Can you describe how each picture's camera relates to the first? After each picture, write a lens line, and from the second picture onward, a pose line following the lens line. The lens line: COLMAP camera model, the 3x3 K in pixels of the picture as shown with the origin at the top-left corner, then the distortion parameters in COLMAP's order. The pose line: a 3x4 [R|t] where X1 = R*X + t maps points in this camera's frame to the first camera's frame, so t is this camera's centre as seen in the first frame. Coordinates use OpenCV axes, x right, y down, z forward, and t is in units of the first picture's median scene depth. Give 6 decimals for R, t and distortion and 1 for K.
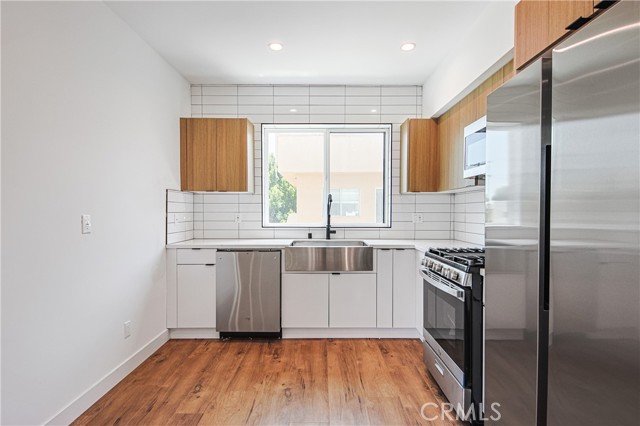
lens RADIAL K [[323.7, 0, 321.4], [0, 323.7, 216.6], [0, 0, 1]] dist [0.018555, -0.000005]
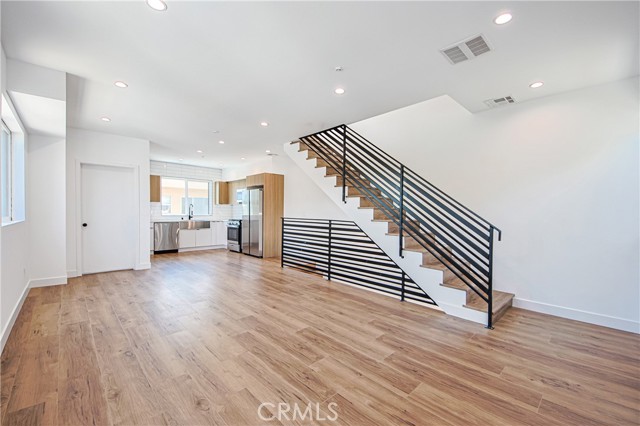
lens RADIAL K [[267.0, 0, 320.1], [0, 267.0, 216.9], [0, 0, 1]] dist [0.037556, -0.024068]
pose [[0.725144, -0.002370, 0.688593, -0.881199], [-0.000683, 0.999991, 0.004162, 0.040064], [-0.688597, -0.003488, 0.725136, -1.698296]]
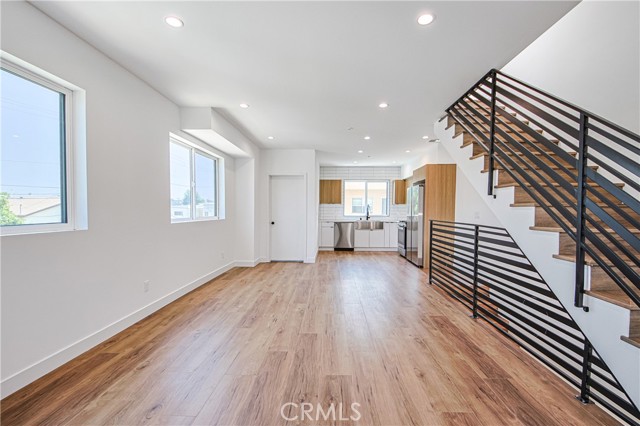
lens RADIAL K [[276.1, 0, 324.6], [0, 276.1, 218.6], [0, 0, 1]] dist [0.042849, -0.026556]
pose [[0.999735, 0.007114, -0.021901, -0.346719], [-0.006845, 0.999900, 0.012369, 0.032128], [0.021987, -0.012216, 0.999684, -1.681432]]
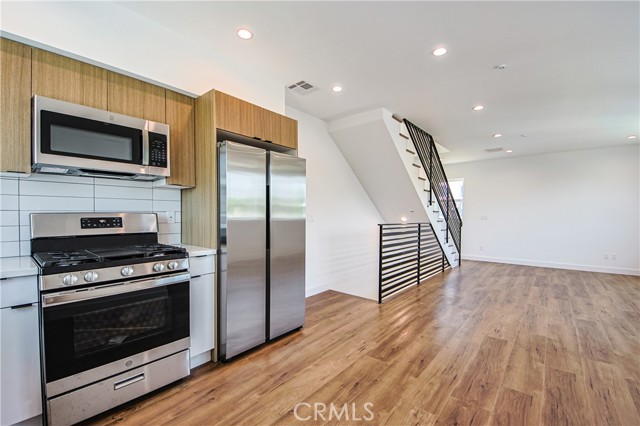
lens RADIAL K [[276.1, 0, 324.6], [0, 276.1, 218.6], [0, 0, 1]] dist [0.042849, -0.026556]
pose [[-0.774588, -0.016448, 0.632252, -0.377621], [0.002966, 0.999556, 0.029636, -0.007250], [-0.632459, 0.024831, -0.774195, 0.854699]]
